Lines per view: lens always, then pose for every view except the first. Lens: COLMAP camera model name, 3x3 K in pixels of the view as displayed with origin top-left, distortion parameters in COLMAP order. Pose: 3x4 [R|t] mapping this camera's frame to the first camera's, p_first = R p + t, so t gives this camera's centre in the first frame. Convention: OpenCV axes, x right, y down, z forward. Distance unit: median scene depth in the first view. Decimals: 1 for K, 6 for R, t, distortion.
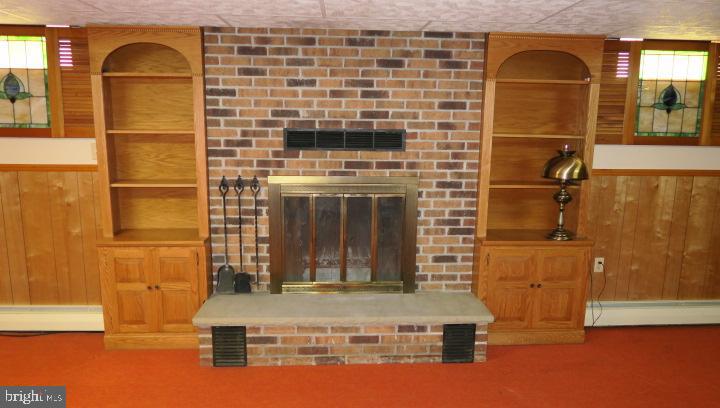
lens RADIAL K [[498.7, 0, 358.7], [0, 498.7, 203.8], [0, 0, 1]] dist [-0.028770, 0.008640]
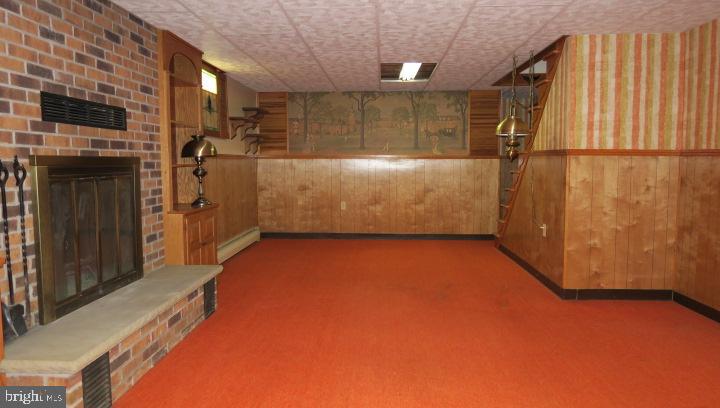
lens RADIAL K [[498.7, 0, 362.0], [0, 498.7, 204.9], [0, 0, 1]] dist [-0.028770, 0.008640]
pose [[0.085091, -0.099172, 0.991425, -0.850254], [0.174812, 0.981086, 0.083134, 0.036275], [-0.980918, 0.166239, 0.100818, 0.485267]]
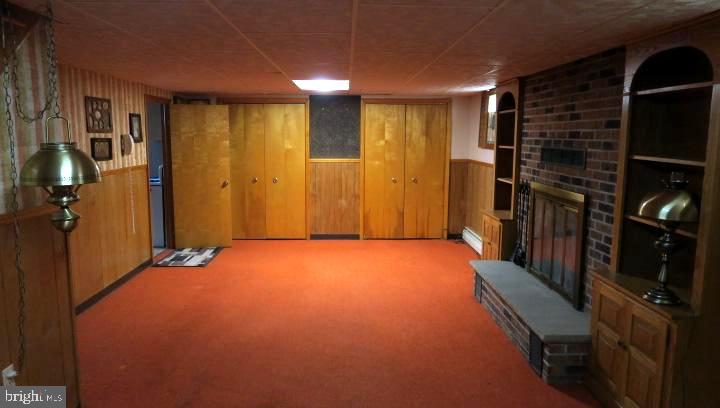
lens RADIAL K [[498.7, 0, 360.2], [0, 498.7, 200.8], [0, 0, 1]] dist [-0.028770, 0.008640]
pose [[-0.007143, 0.118901, -0.992880, 1.146466], [-0.204196, 0.971811, 0.117847, -0.069696], [0.978904, 0.203584, 0.017337, 0.547626]]
